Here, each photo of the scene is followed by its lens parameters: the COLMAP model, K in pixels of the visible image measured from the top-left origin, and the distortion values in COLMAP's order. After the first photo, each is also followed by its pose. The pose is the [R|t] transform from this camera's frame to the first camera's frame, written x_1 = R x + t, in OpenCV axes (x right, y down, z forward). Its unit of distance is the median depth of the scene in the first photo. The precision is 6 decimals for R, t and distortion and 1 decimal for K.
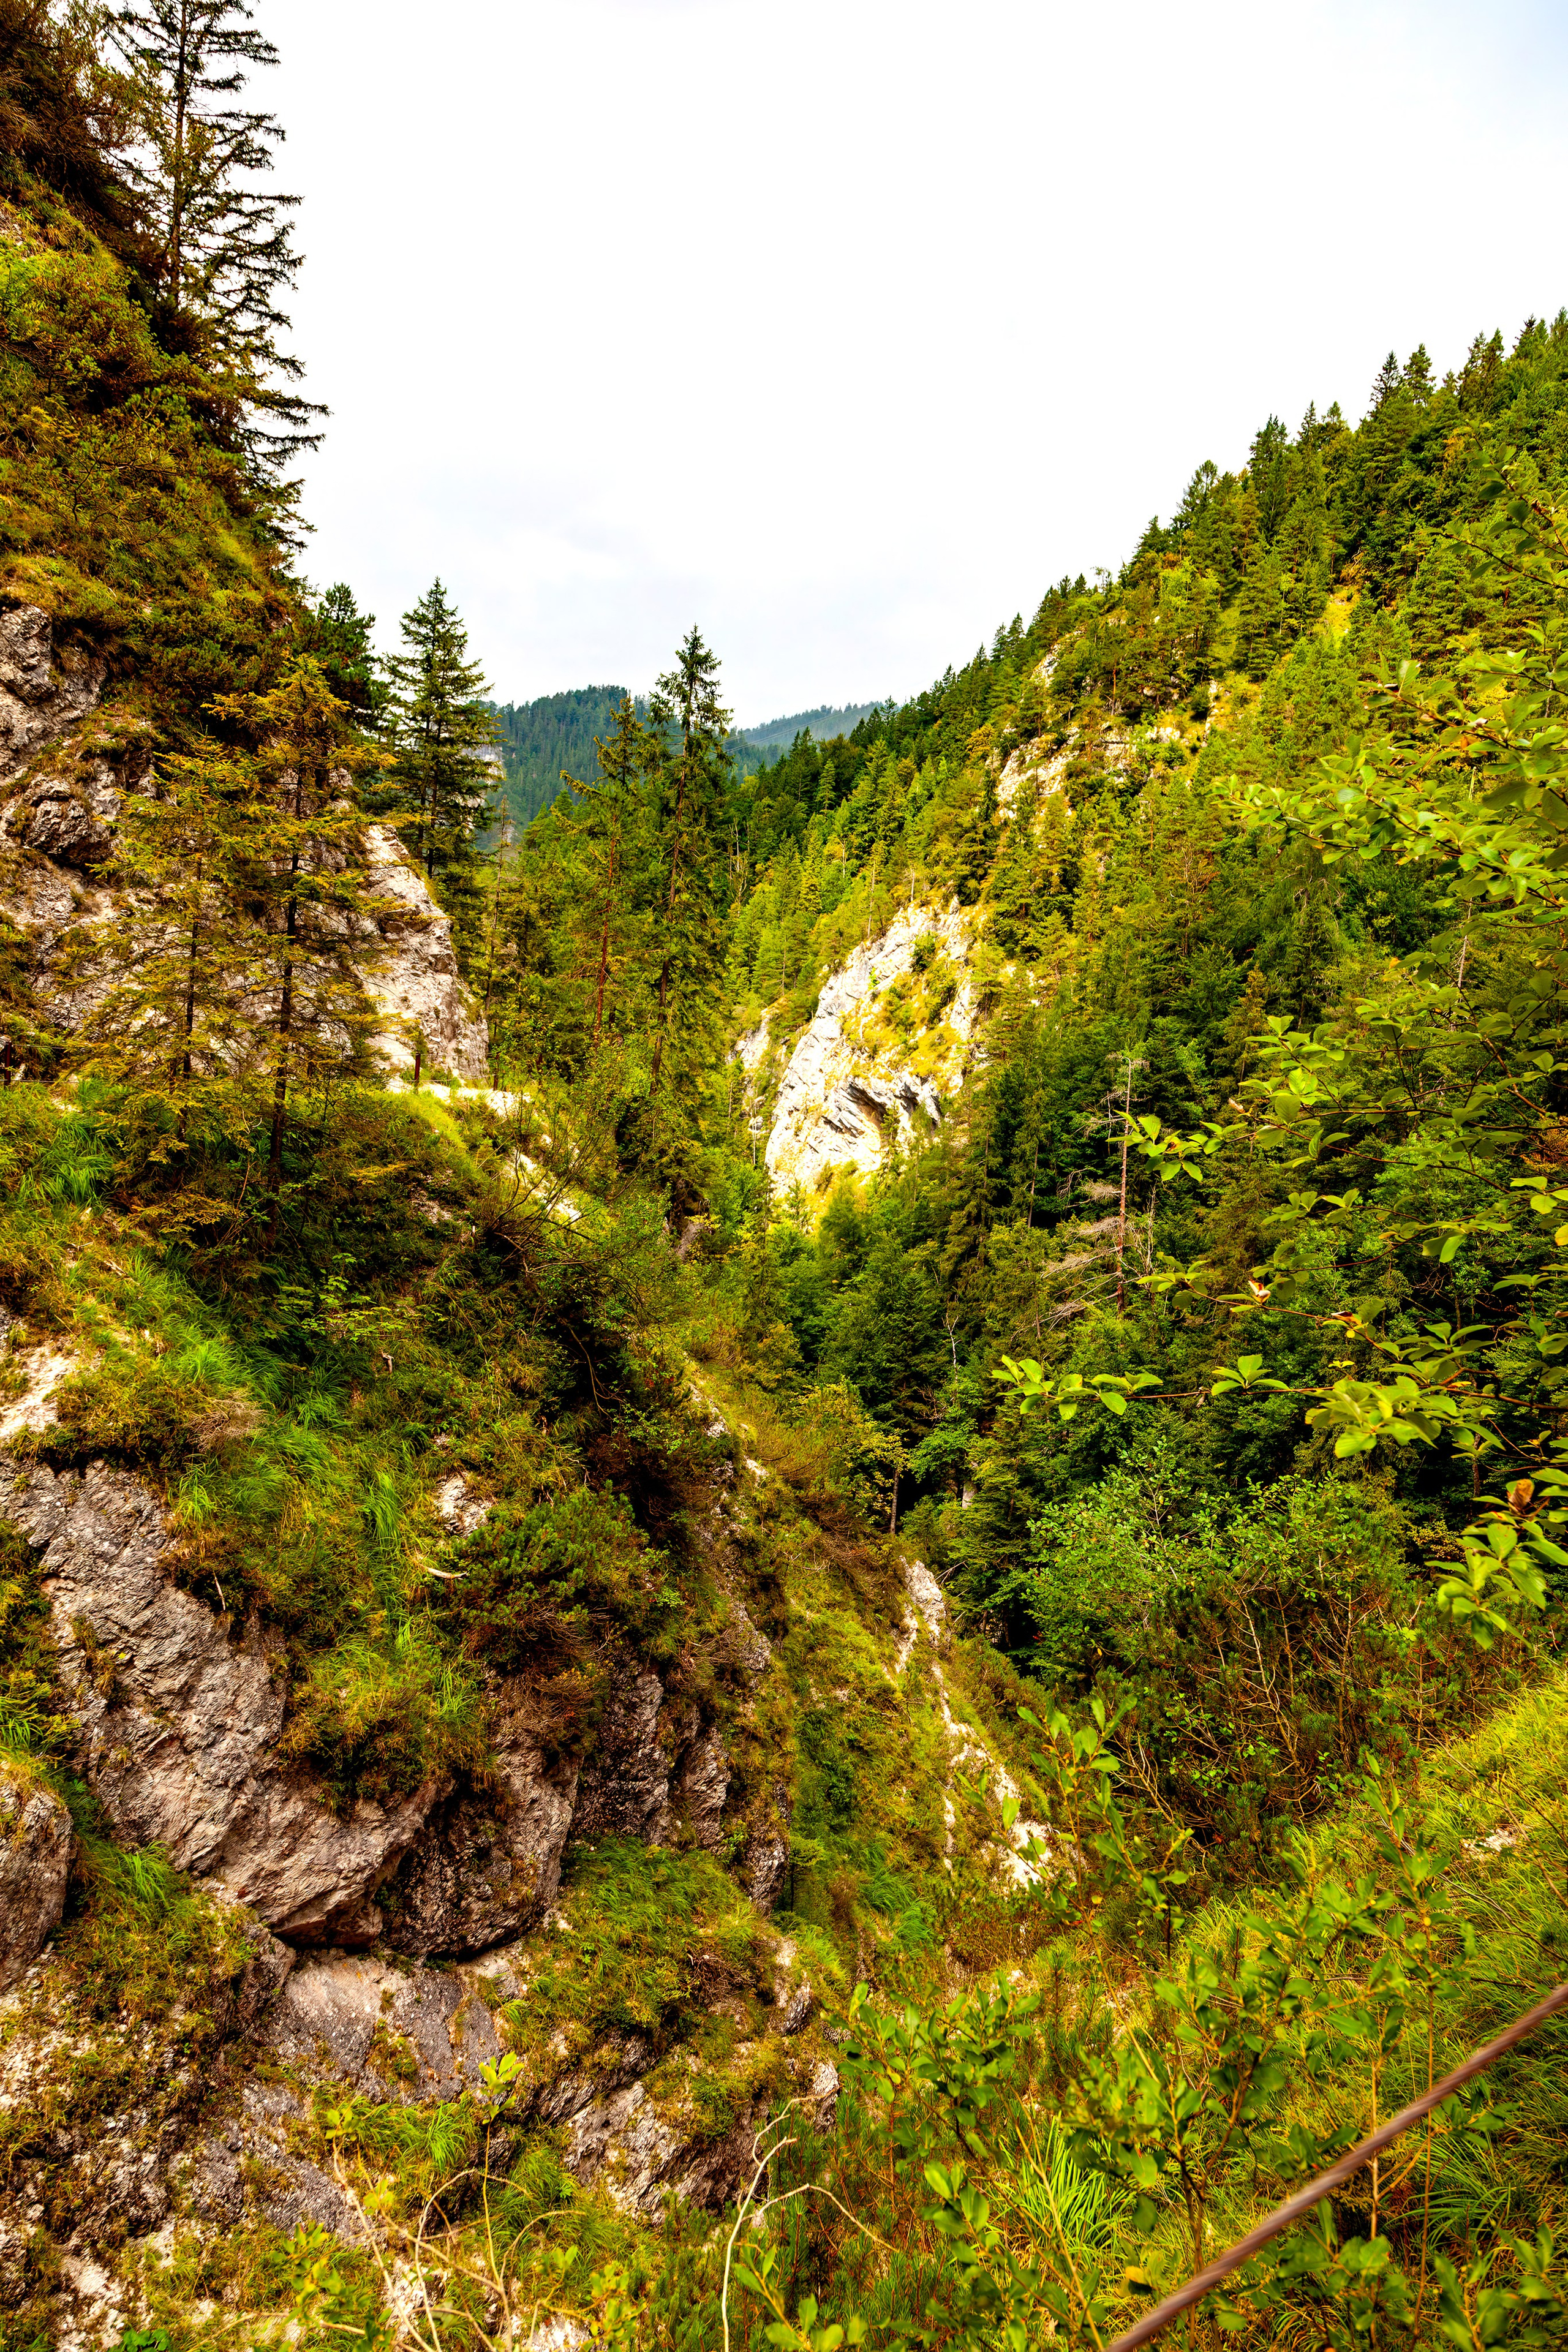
lens RADIAL K [[1571.9, 0, 784.0], [0, 1571.9, 1176.0], [0, 0, 1]] dist [0.019284, 0.003651]
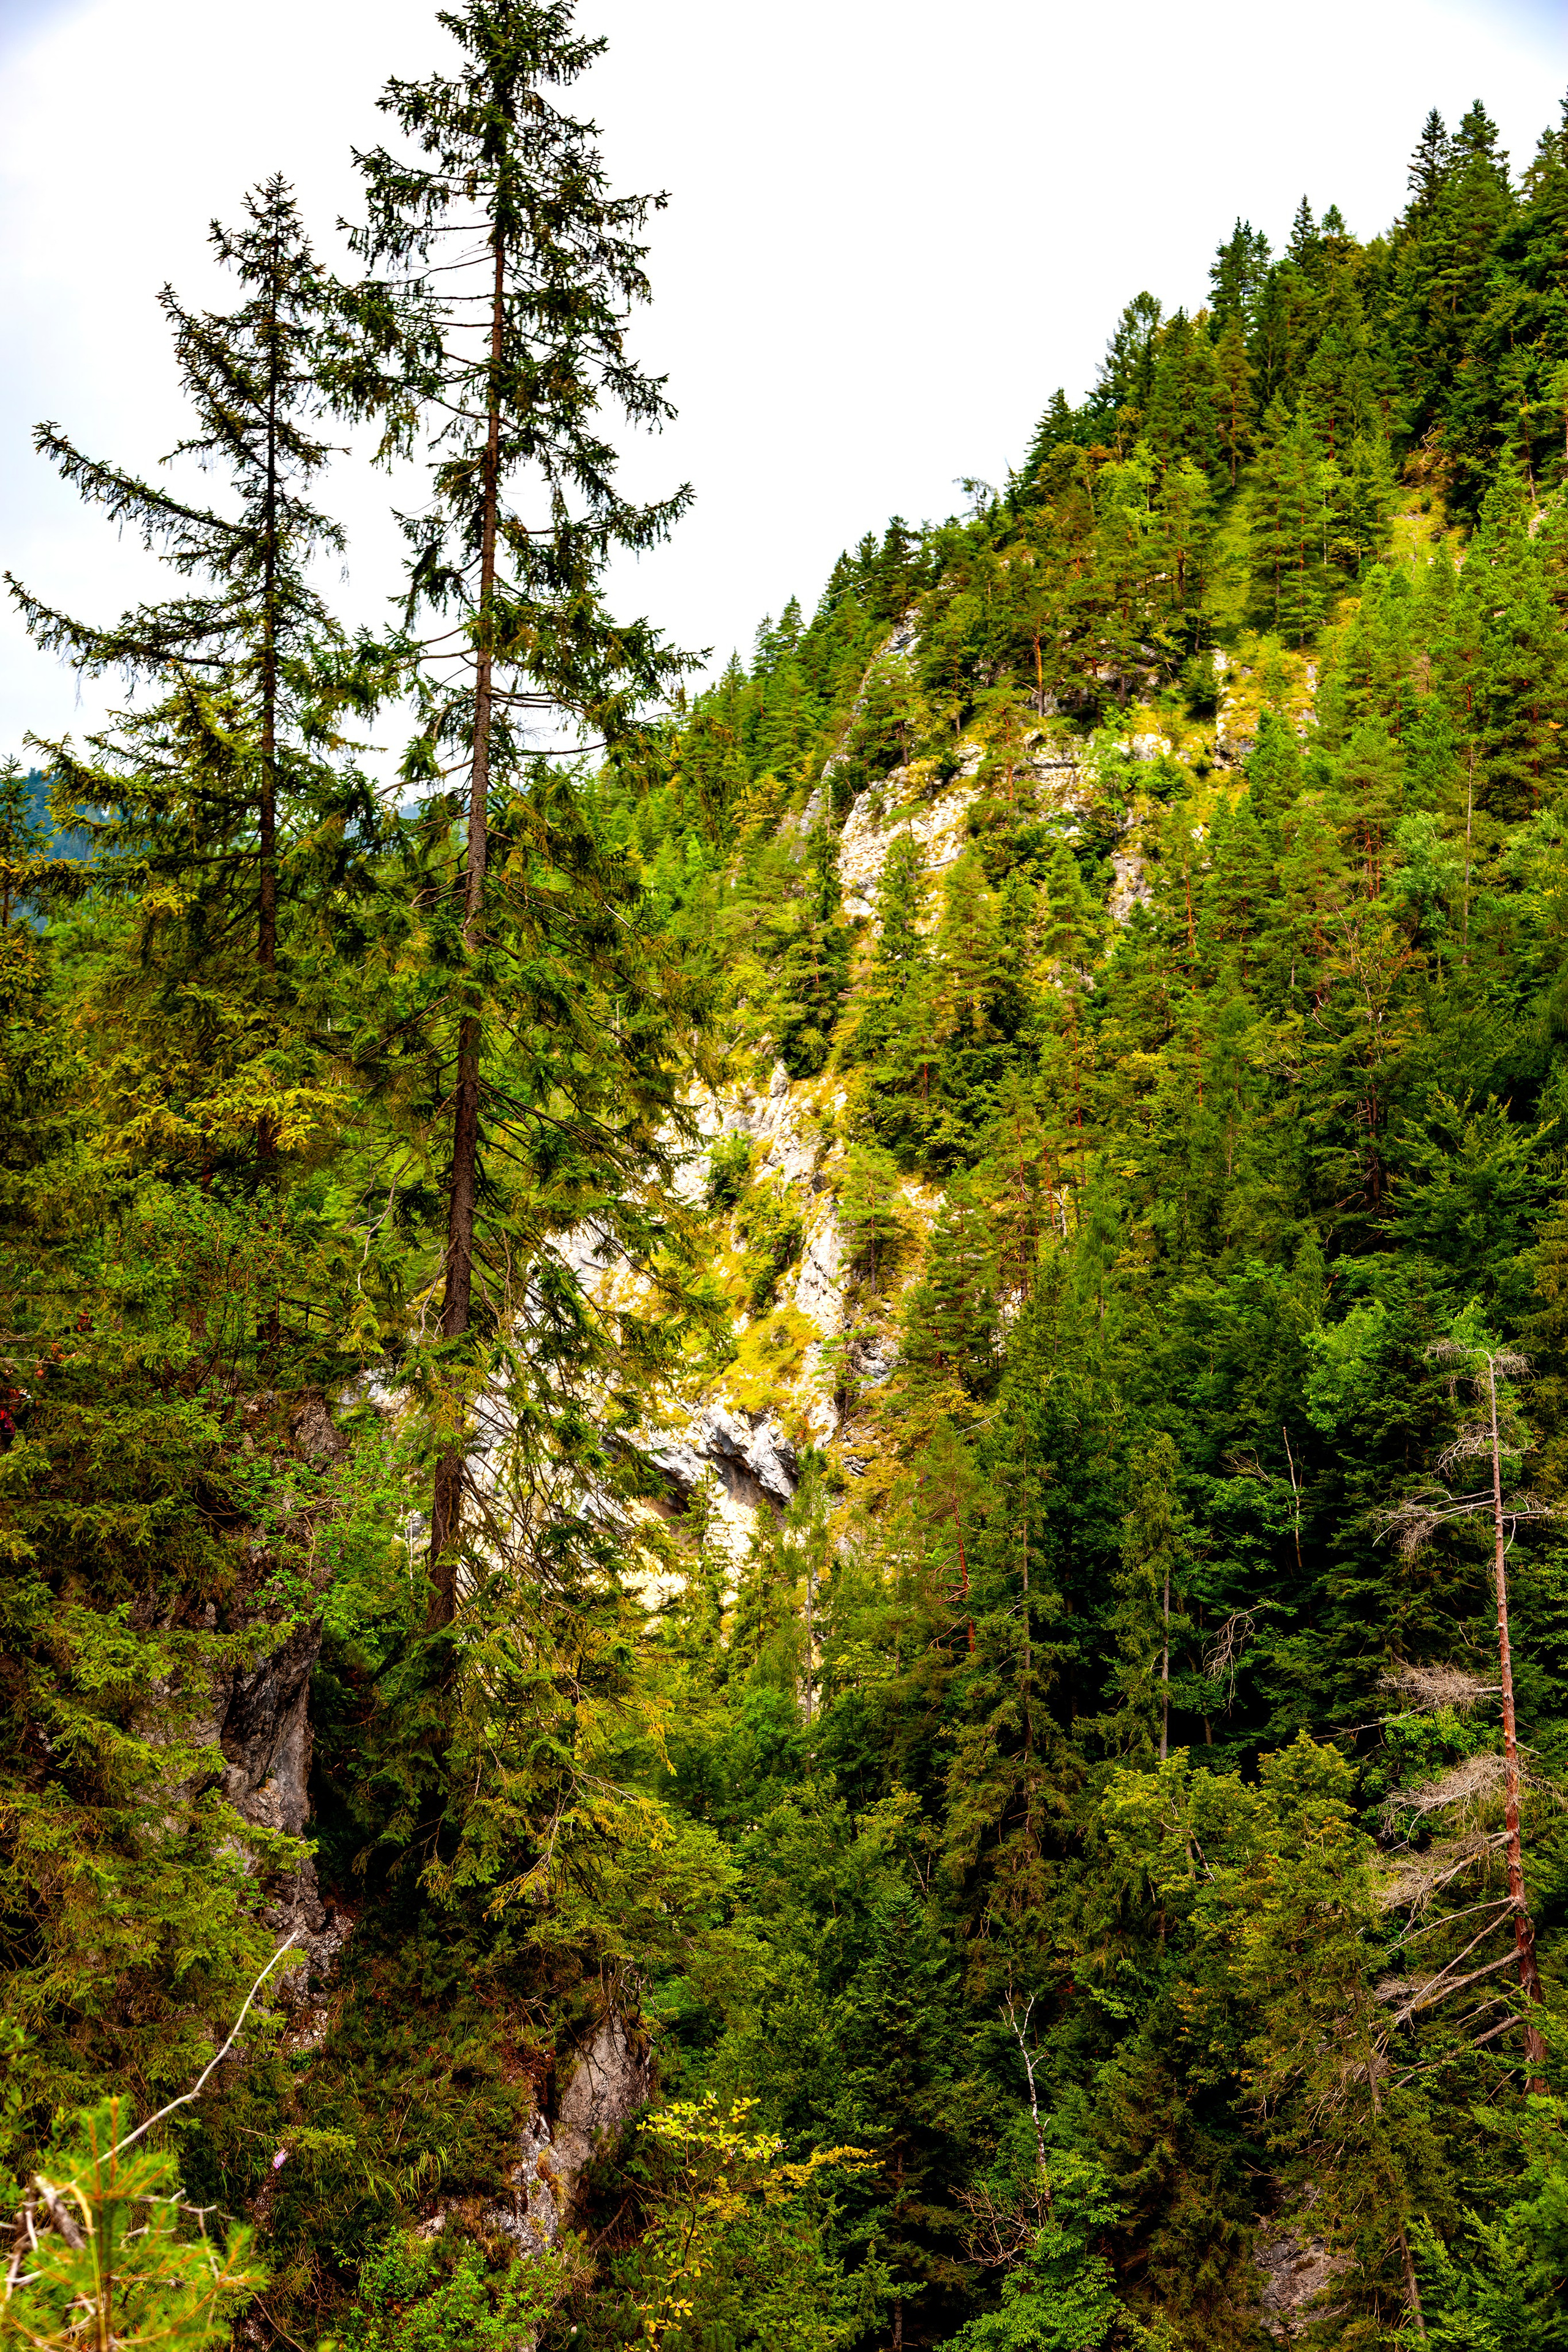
lens RADIAL K [[2741.6, 0, 784.0], [0, 2741.6, 1176.0], [0, 0, 1]] dist [0.040389, 0.013507]
pose [[0.988501, -0.058974, 0.139243, -0.019017], [0.078818, 0.986781, -0.141599, -0.011803], [-0.129052, 0.150946, 0.980082, 0.115655]]
